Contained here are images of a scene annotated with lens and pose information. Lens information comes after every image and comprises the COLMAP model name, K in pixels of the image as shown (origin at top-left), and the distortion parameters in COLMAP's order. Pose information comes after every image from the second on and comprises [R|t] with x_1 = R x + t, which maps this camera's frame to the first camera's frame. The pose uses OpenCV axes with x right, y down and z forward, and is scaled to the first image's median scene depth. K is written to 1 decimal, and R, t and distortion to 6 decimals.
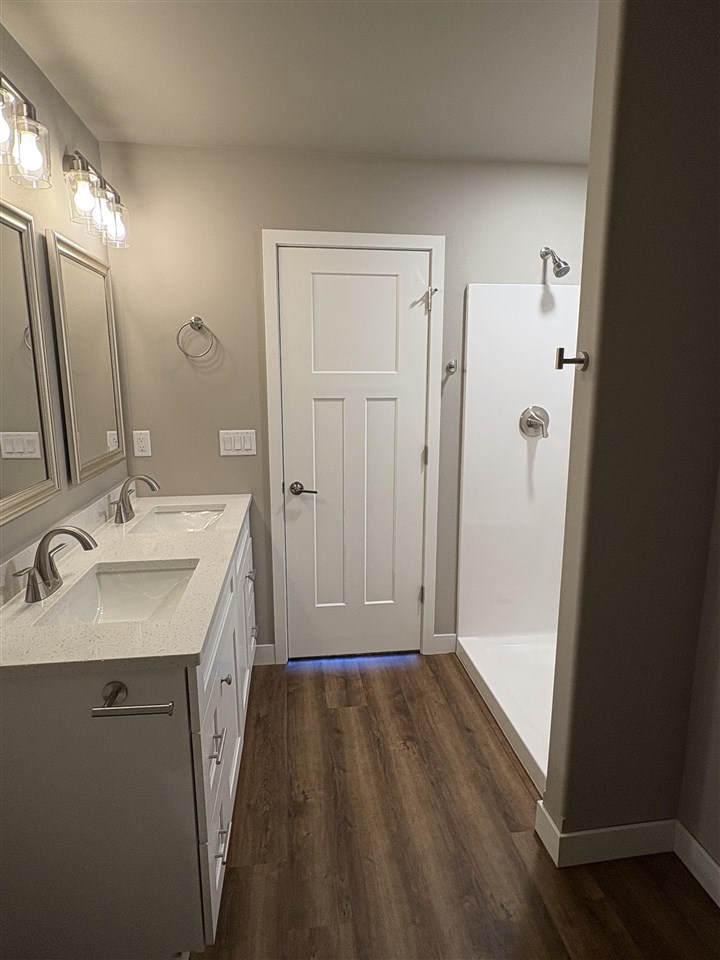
lens RADIAL K [[547.6, 0, 357.2], [0, 547.6, 478.8], [0, 0, 1]] dist [-0.018987, 0.000051]
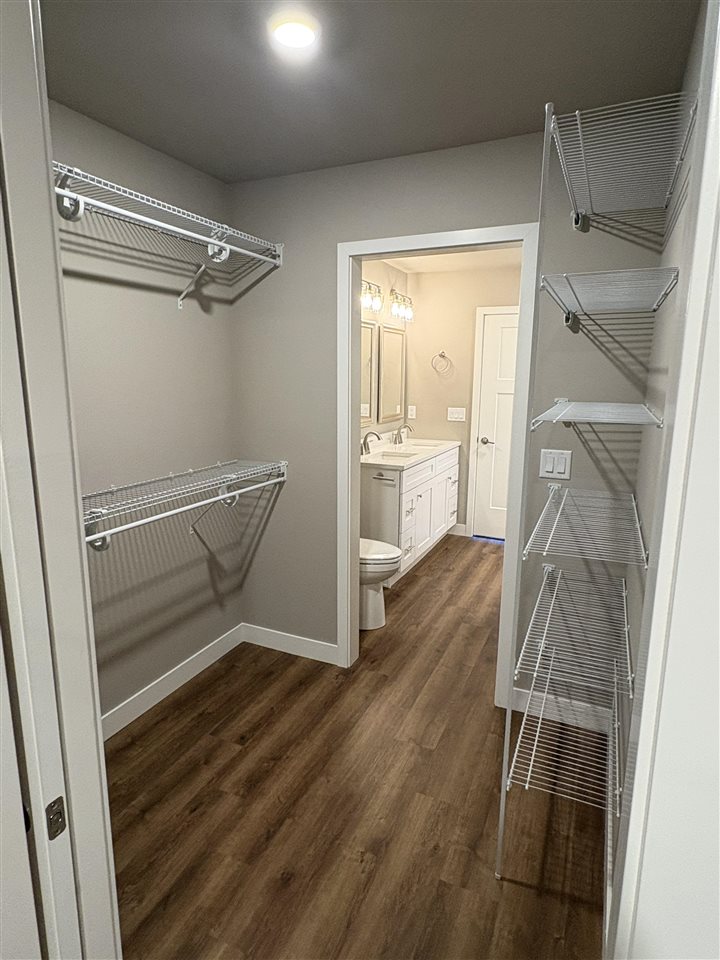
lens RADIAL K [[547.6, 0, 357.7], [0, 547.6, 483.9], [0, 0, 1]] dist [-0.018987, 0.000051]
pose [[0.847933, 0.104341, -0.519733, 0.562130], [-0.116613, 0.993135, 0.009128, 0.218631], [0.517118, 0.052867, 0.854280, -0.903327]]
